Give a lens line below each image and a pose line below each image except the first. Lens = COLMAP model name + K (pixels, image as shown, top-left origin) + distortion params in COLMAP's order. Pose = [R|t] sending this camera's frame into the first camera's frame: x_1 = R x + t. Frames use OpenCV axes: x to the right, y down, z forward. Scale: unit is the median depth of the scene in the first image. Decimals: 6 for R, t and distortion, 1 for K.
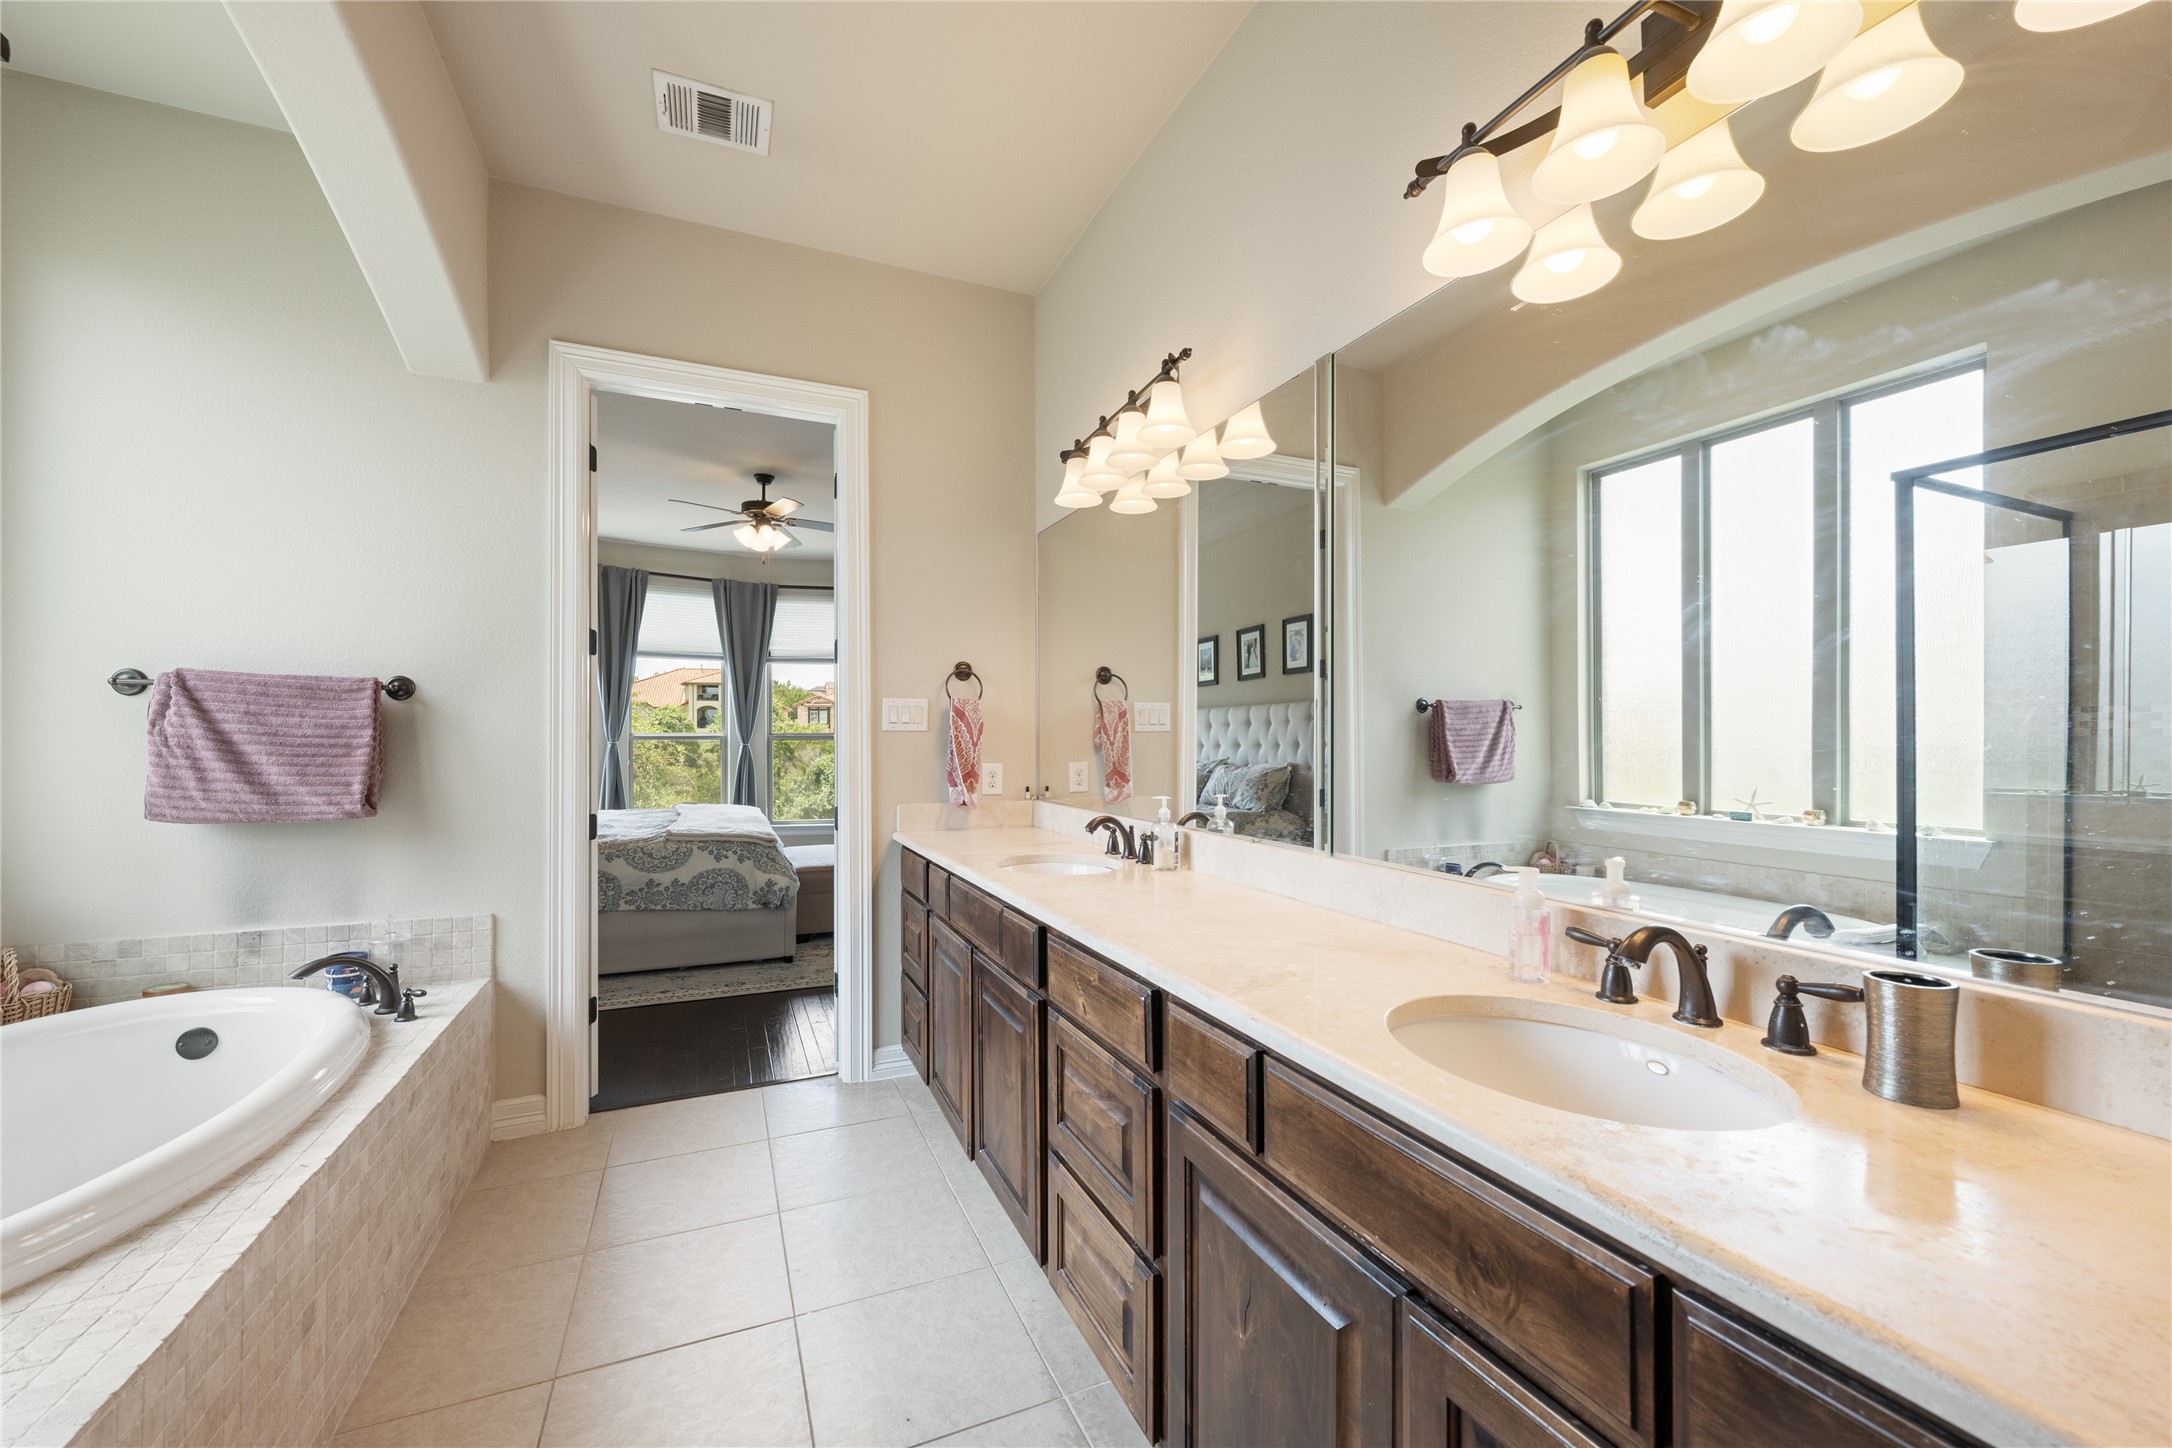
lens RADIAL K [[862.4, 0, 1078.9], [0, 862.4, 729.2], [0, 0, 1]] dist [0.001747, 0.000094]
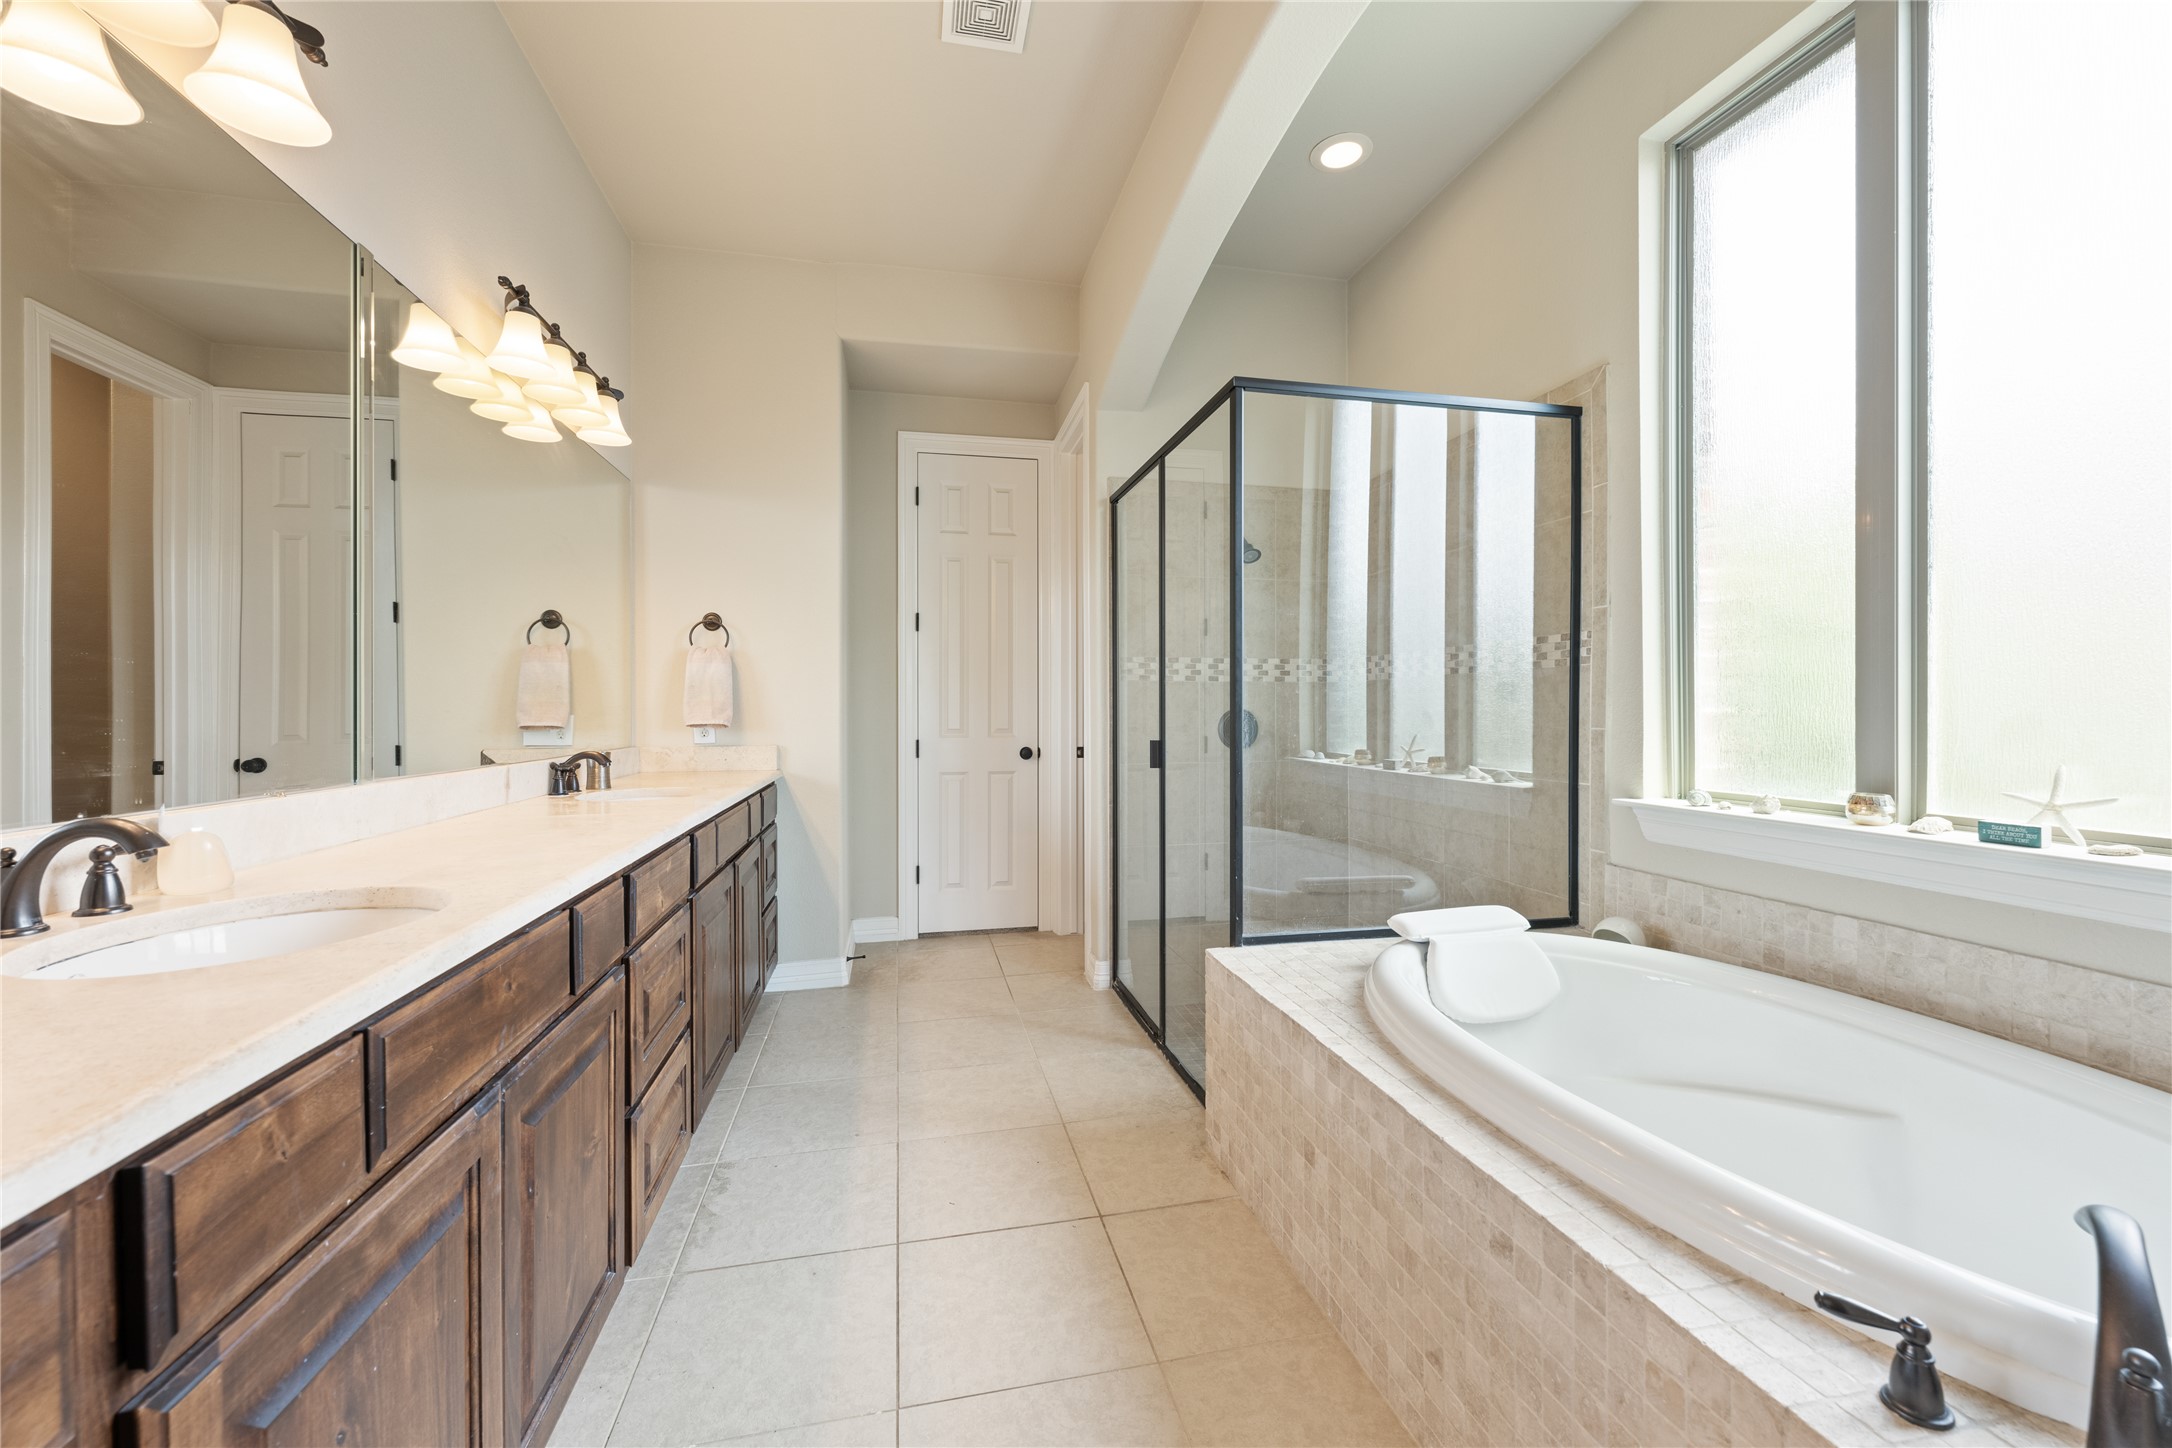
lens RADIAL K [[862.4, 0, 1088.6], [0, 862.4, 714.6], [0, 0, 1]] dist [0.001747, 0.000094]
pose [[-0.982780, 0.002032, 0.184768, -0.707804], [0.002608, 0.999992, 0.002874, 0.078166], [-0.184760, 0.003306, -0.982778, 1.902733]]
